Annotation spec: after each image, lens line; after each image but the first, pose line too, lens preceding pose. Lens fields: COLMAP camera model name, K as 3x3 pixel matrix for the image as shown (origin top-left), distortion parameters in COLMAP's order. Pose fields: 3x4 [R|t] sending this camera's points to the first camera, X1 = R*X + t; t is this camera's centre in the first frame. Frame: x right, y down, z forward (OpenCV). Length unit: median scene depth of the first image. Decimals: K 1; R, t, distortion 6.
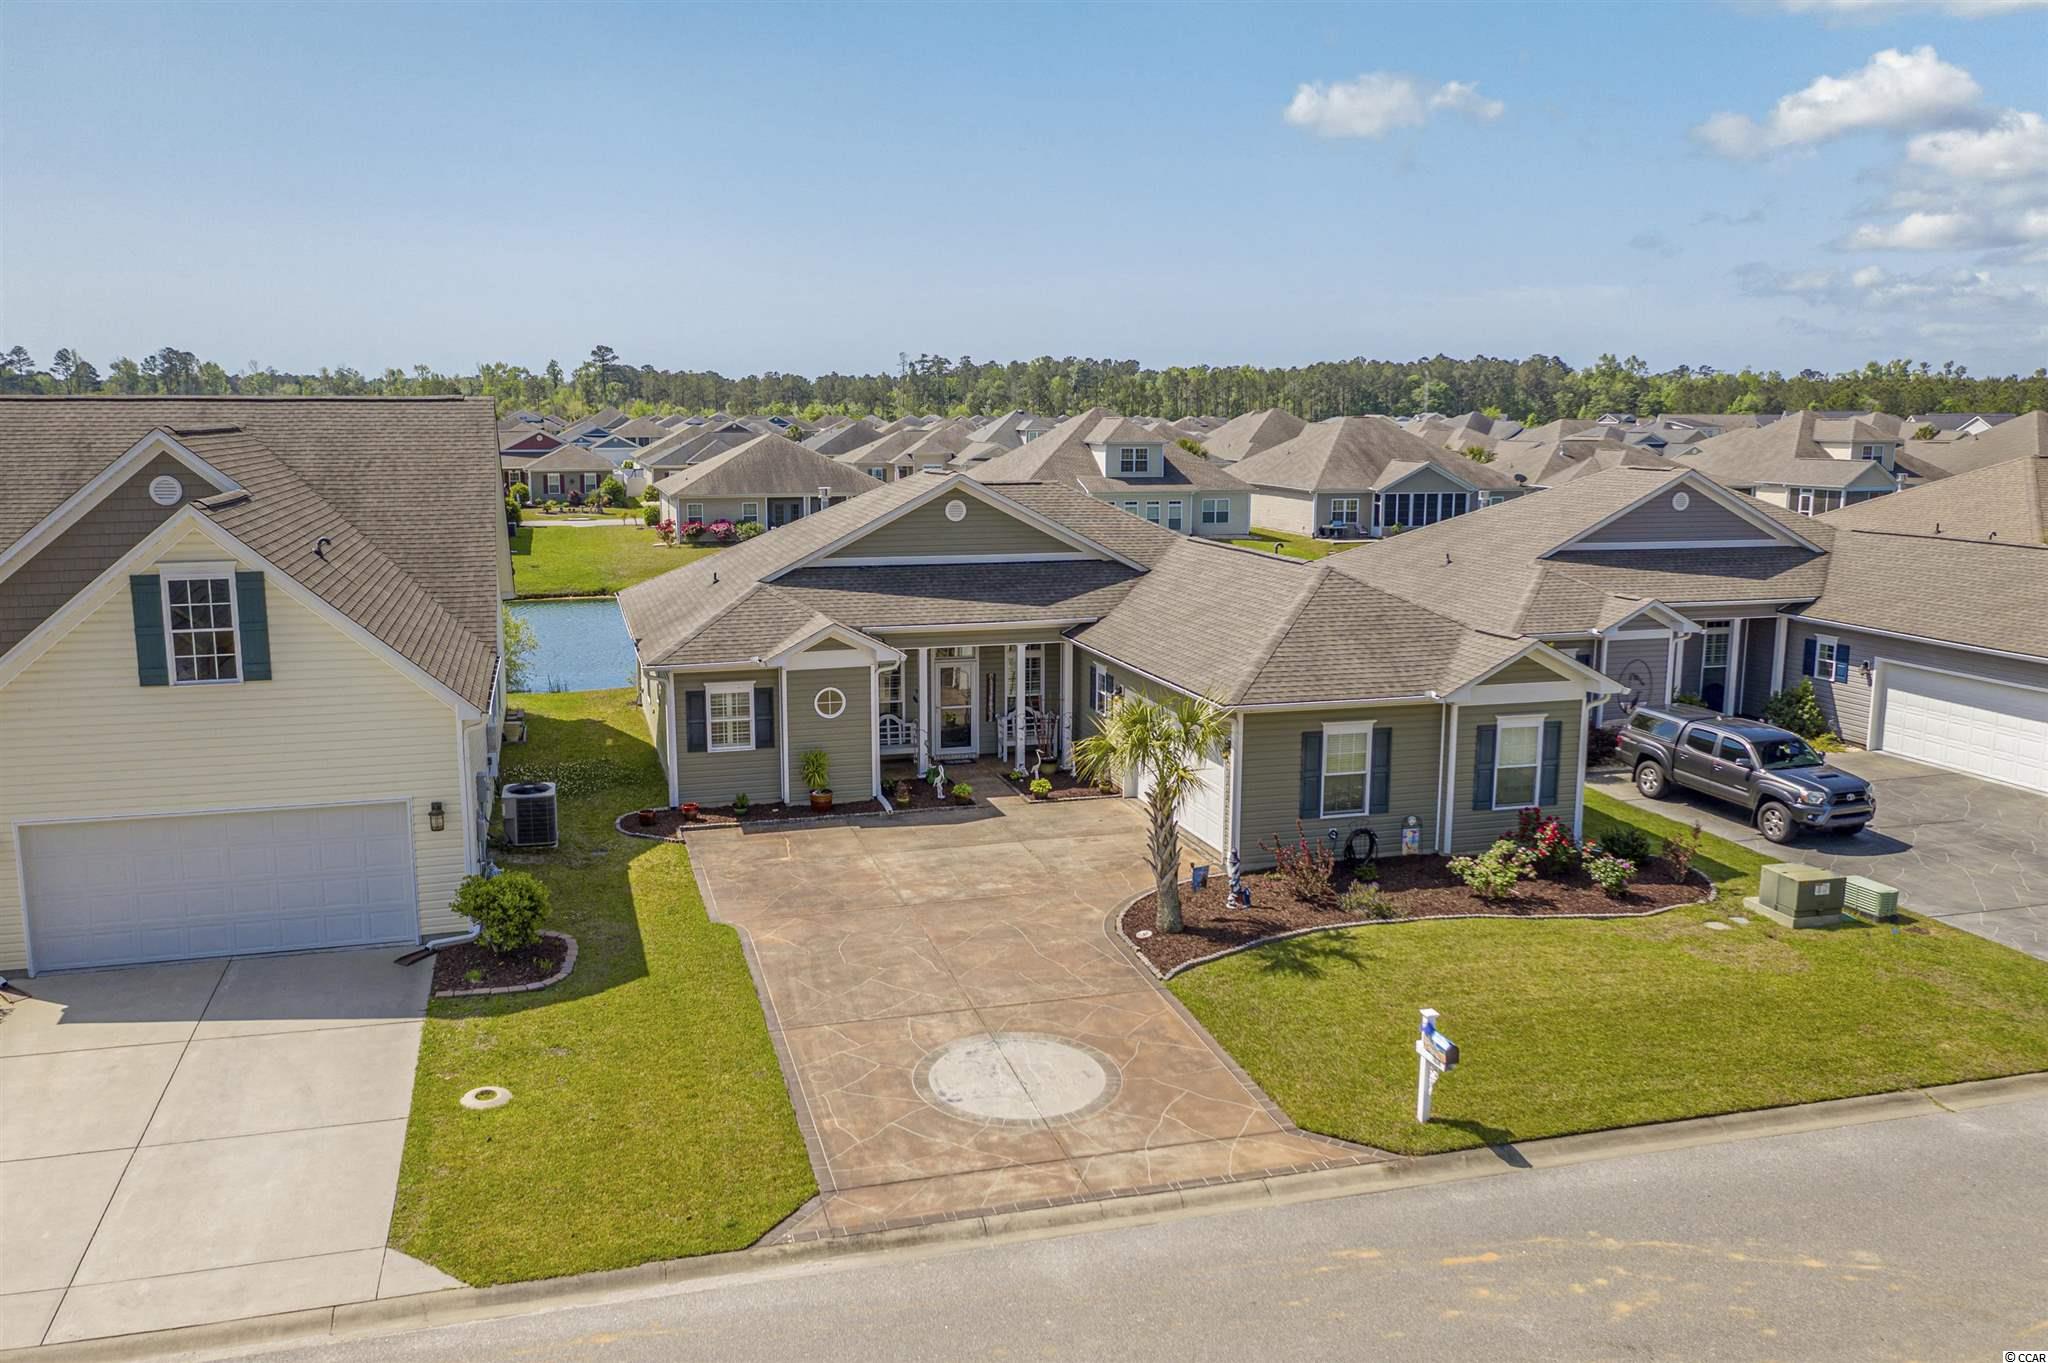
lens RADIAL K [[1606.3, 0, 1023.6], [0, 1606.3, 673.7], [0, 0, 1]] dist [-0.000494, 0.005769]
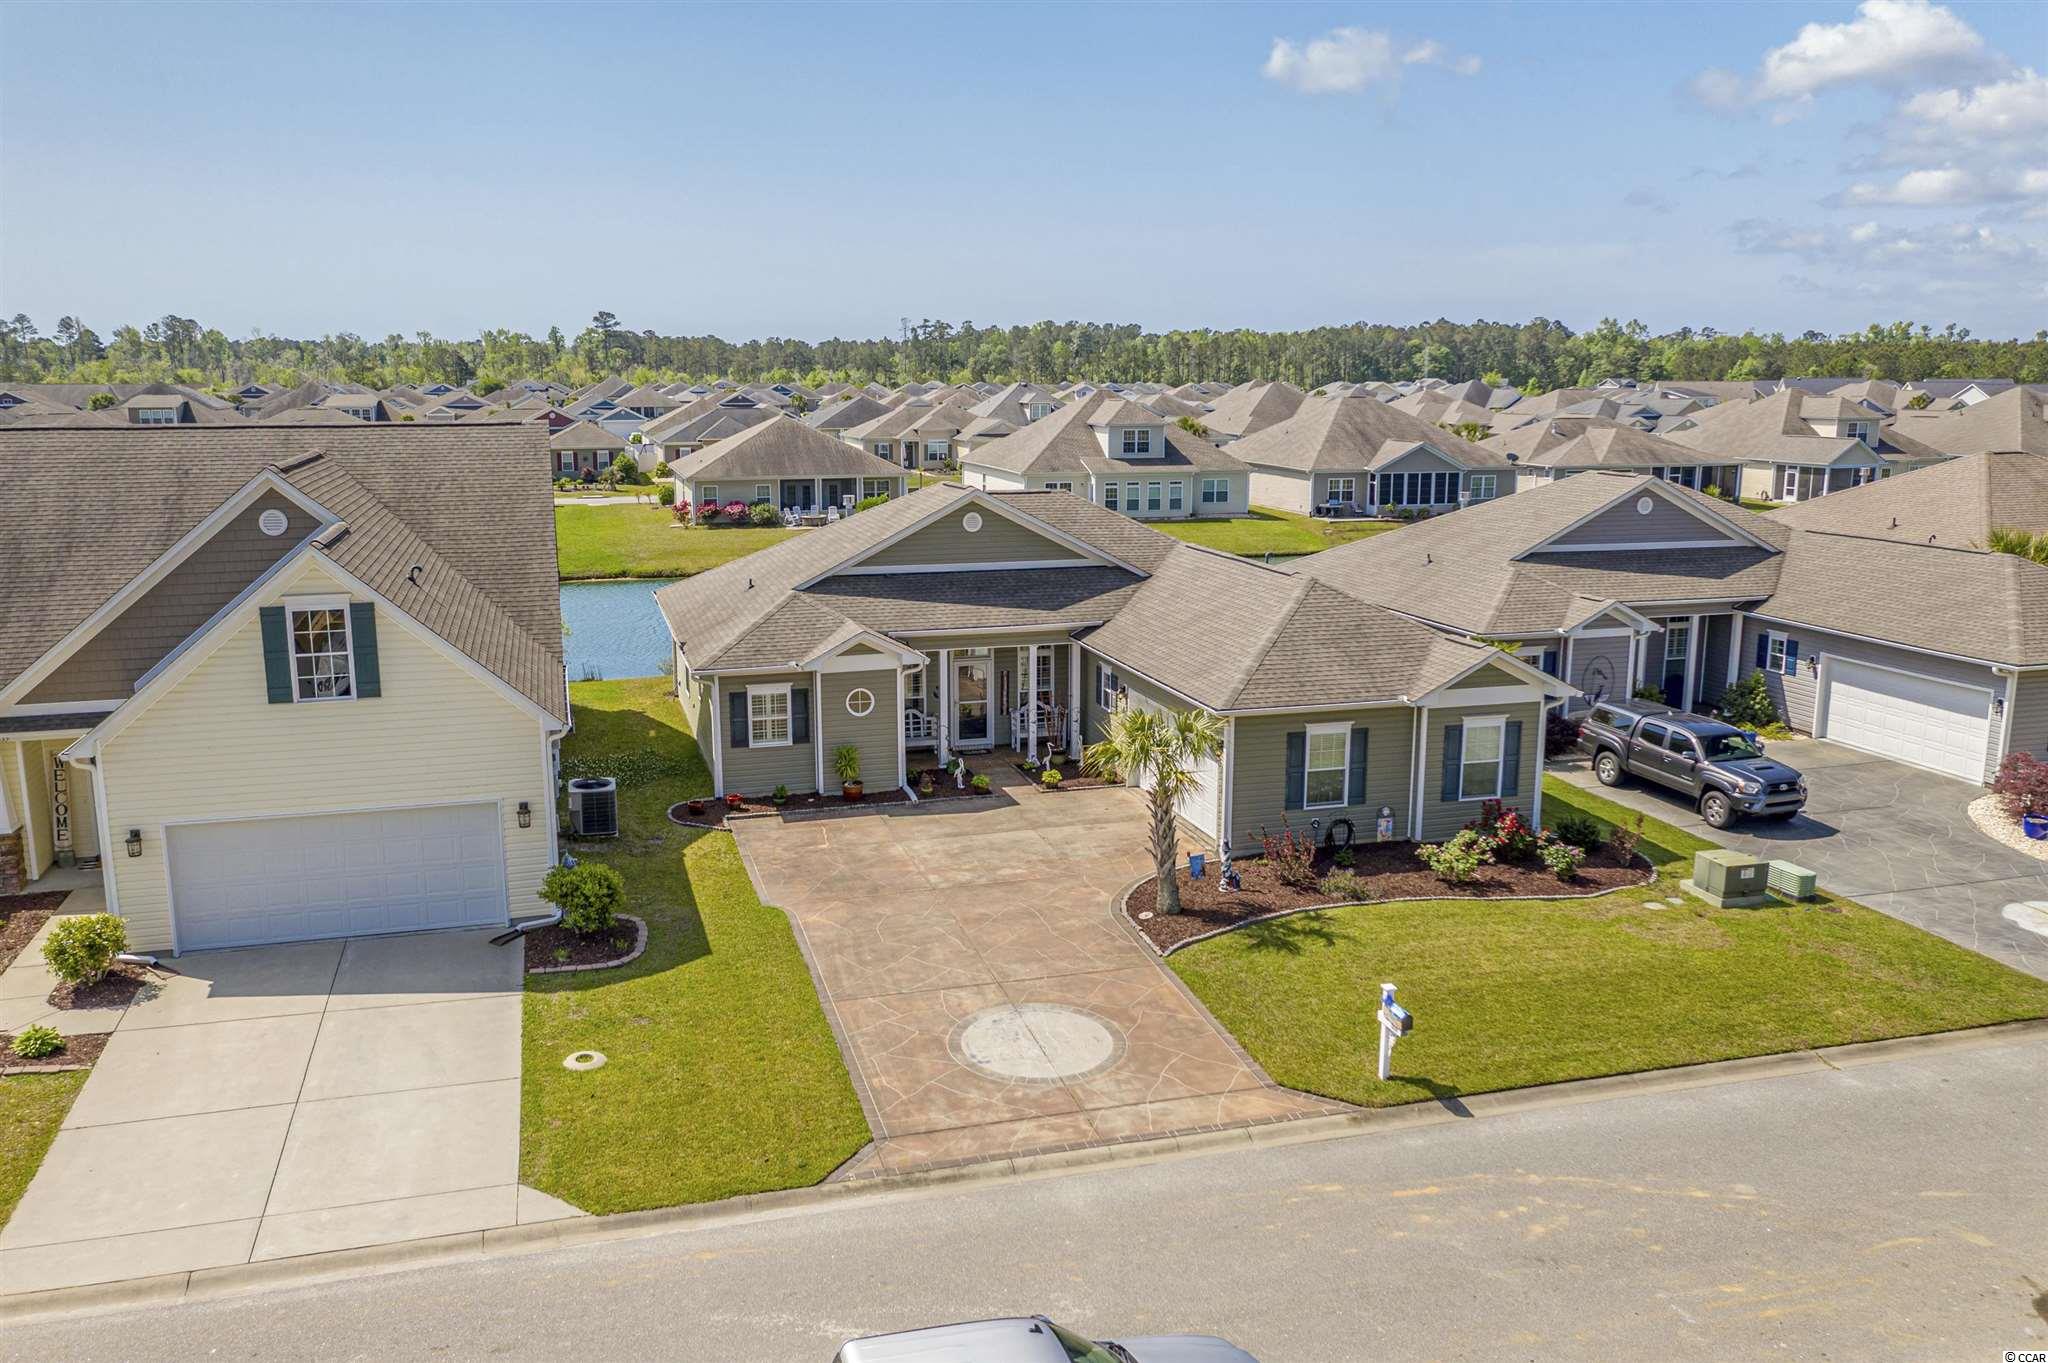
lens RADIAL K [[1606.3, 0, 1024.2], [0, 1606.3, 679.5], [0, 0, 1]] dist [-0.000494, 0.005769]
pose [[0.999996, -0.002556, -0.000812, -0.008677], [0.002578, 0.999624, 0.027295, -0.032389], [0.000742, -0.027297, 0.999627, -0.117592]]
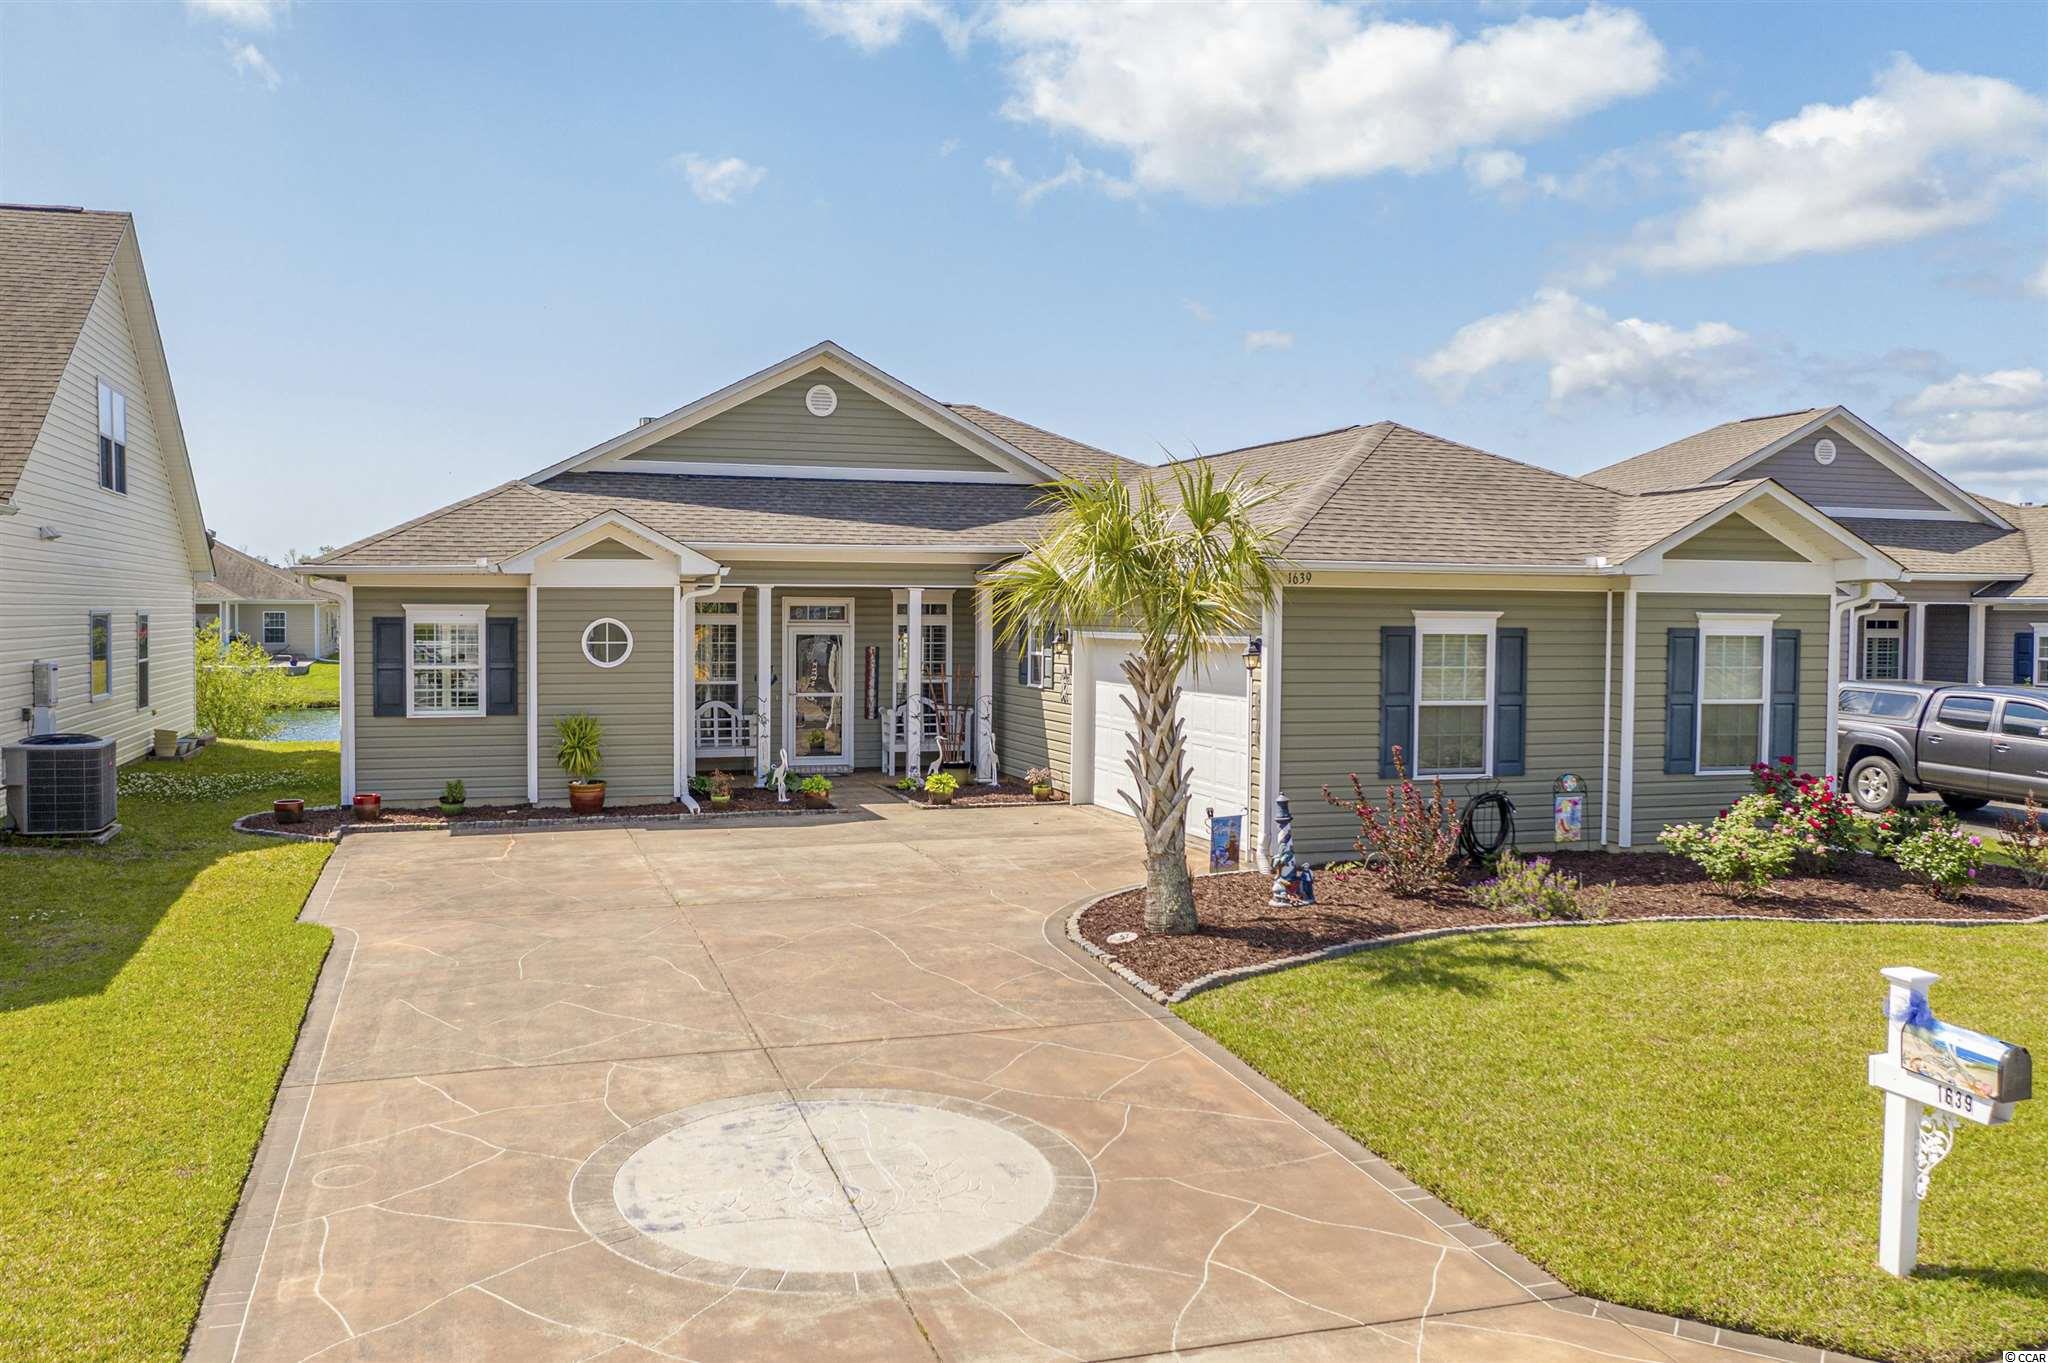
lens RADIAL K [[1606.3, 0, 994.9], [0, 1606.3, 677.5], [0, 0, 1]] dist [-0.000494, 0.005769]
pose [[0.999674, 0.004973, 0.025027, 0.019096], [-0.001611, 0.991169, -0.132597, 0.136426], [-0.025466, 0.132513, 0.990854, 0.439931]]
